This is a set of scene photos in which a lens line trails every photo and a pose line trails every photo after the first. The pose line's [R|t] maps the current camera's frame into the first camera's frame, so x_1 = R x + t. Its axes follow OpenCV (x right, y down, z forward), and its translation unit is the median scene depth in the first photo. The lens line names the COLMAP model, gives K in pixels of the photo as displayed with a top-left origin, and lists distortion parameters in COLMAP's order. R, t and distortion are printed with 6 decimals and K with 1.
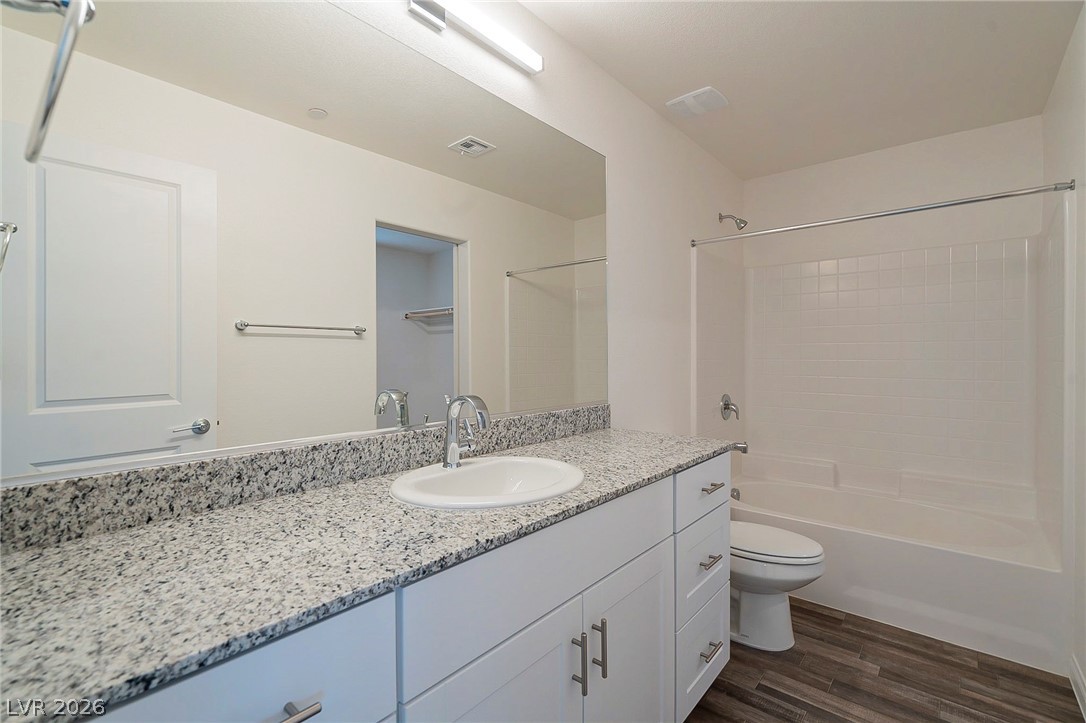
lens RADIAL K [[489.6, 0, 547.0], [0, 489.6, 358.2], [0, 0, 1]] dist [0.000077, 0.000693]
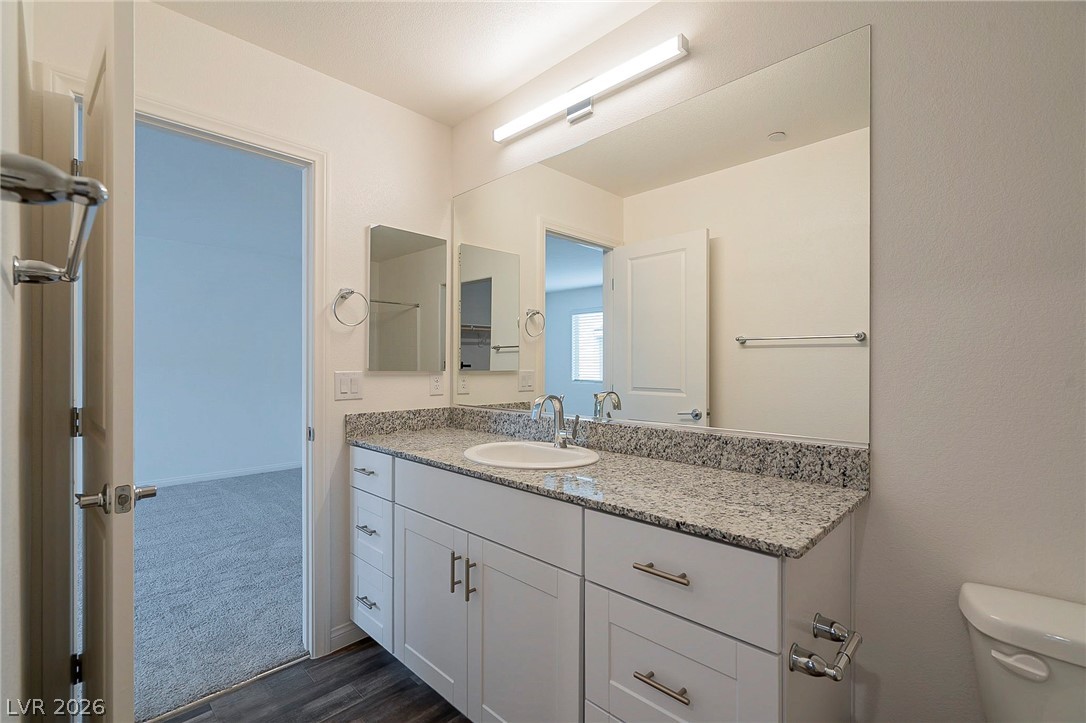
lens RADIAL K [[489.6, 0, 544.4], [0, 489.6, 362.7], [0, 0, 1]] dist [0.000077, 0.000693]
pose [[-0.048077, 0.003087, -0.998839, 1.246596], [-0.006574, 0.999973, 0.003407, -0.018839], [0.998822, 0.006730, -0.048055, 1.090624]]
